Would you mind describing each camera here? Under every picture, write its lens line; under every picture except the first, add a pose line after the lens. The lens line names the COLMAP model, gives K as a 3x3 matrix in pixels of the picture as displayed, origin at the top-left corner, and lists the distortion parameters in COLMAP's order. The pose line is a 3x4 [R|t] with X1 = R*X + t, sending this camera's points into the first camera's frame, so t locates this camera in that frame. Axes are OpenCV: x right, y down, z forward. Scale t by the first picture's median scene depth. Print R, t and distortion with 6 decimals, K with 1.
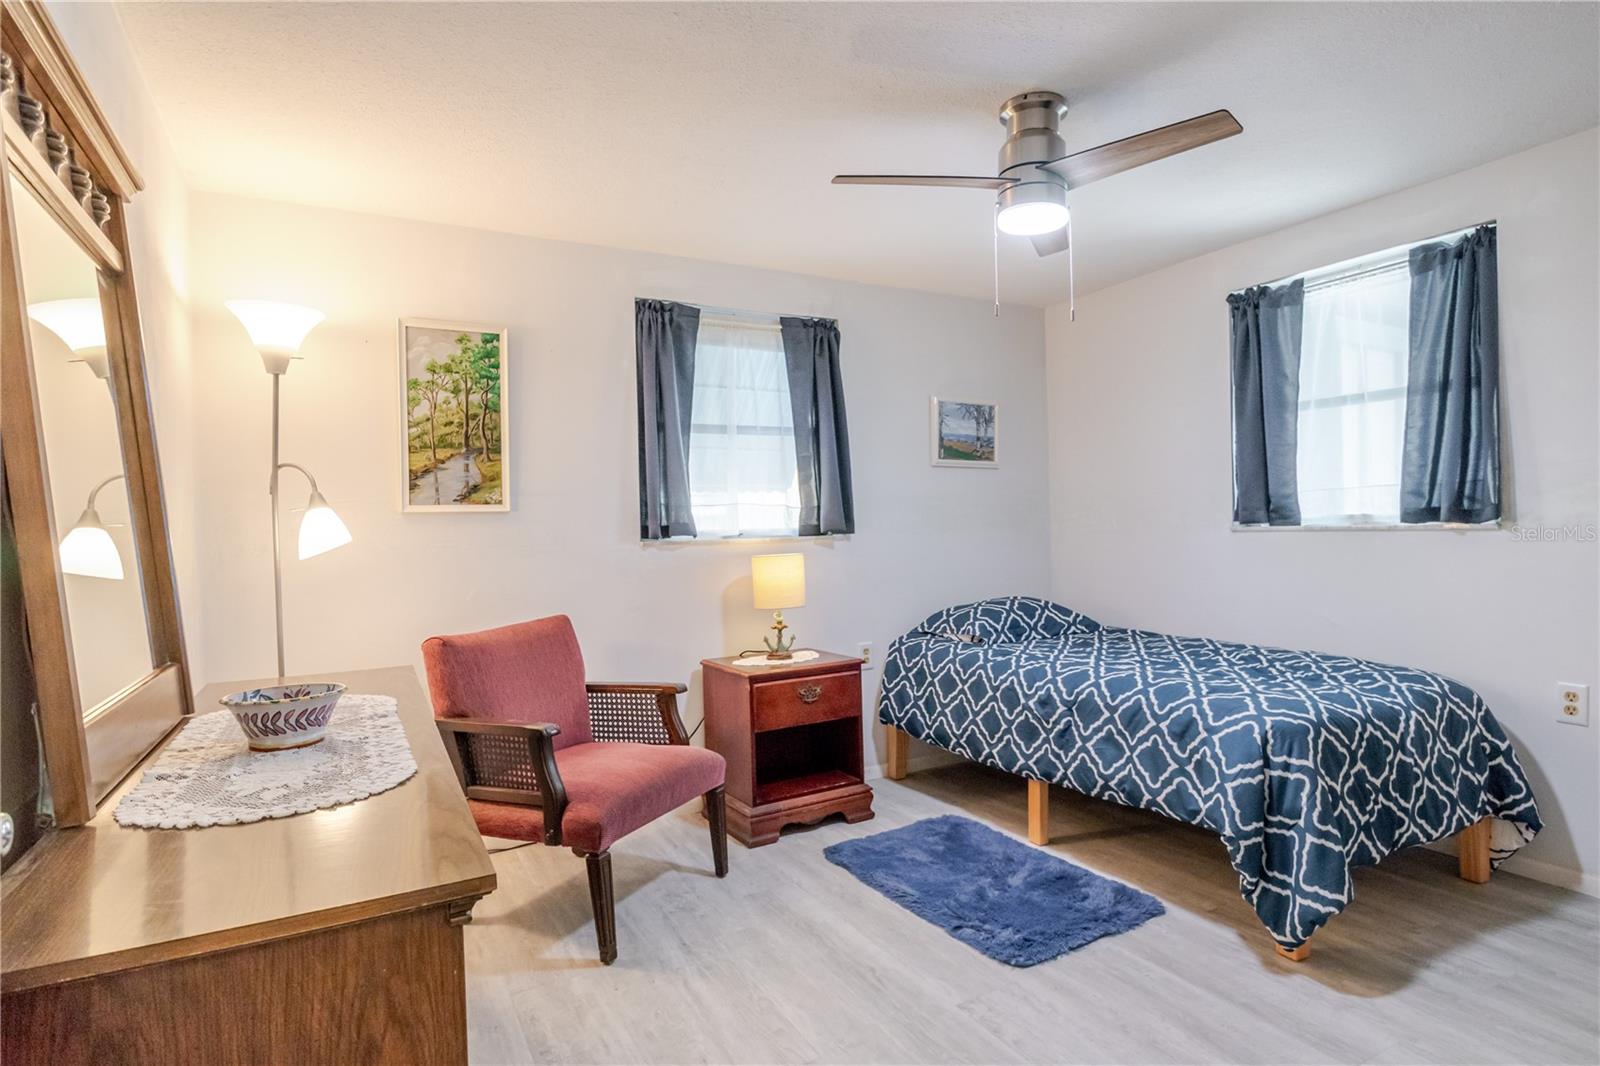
lens RADIAL K [[811.1, 0, 807.7], [0, 811.1, 538.4], [0, 0, 1]] dist [-0.002749, -0.001182]
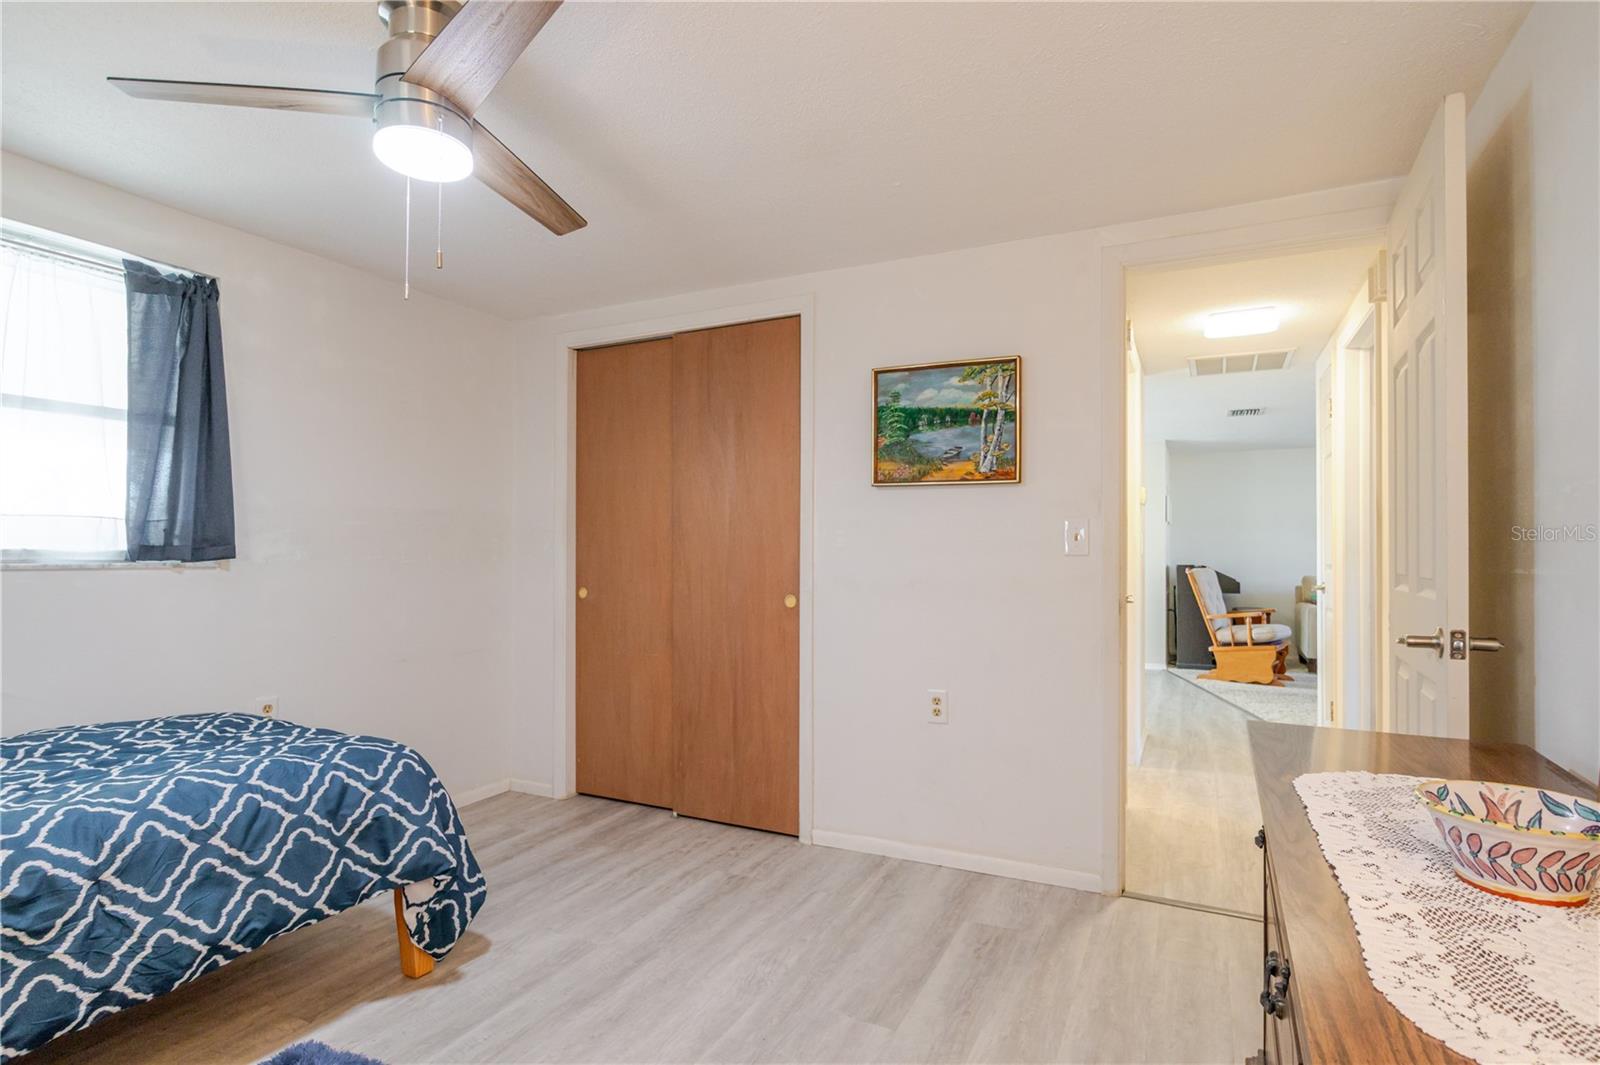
lens RADIAL K [[811.1, 0, 807.7], [0, 811.1, 537.9], [0, 0, 1]] dist [-0.002749, -0.001182]
pose [[-0.568442, 0.033047, 0.822059, -0.459394], [0.014971, 0.999443, -0.029826, -0.006753], [-0.822587, -0.004647, -0.568620, 0.960103]]
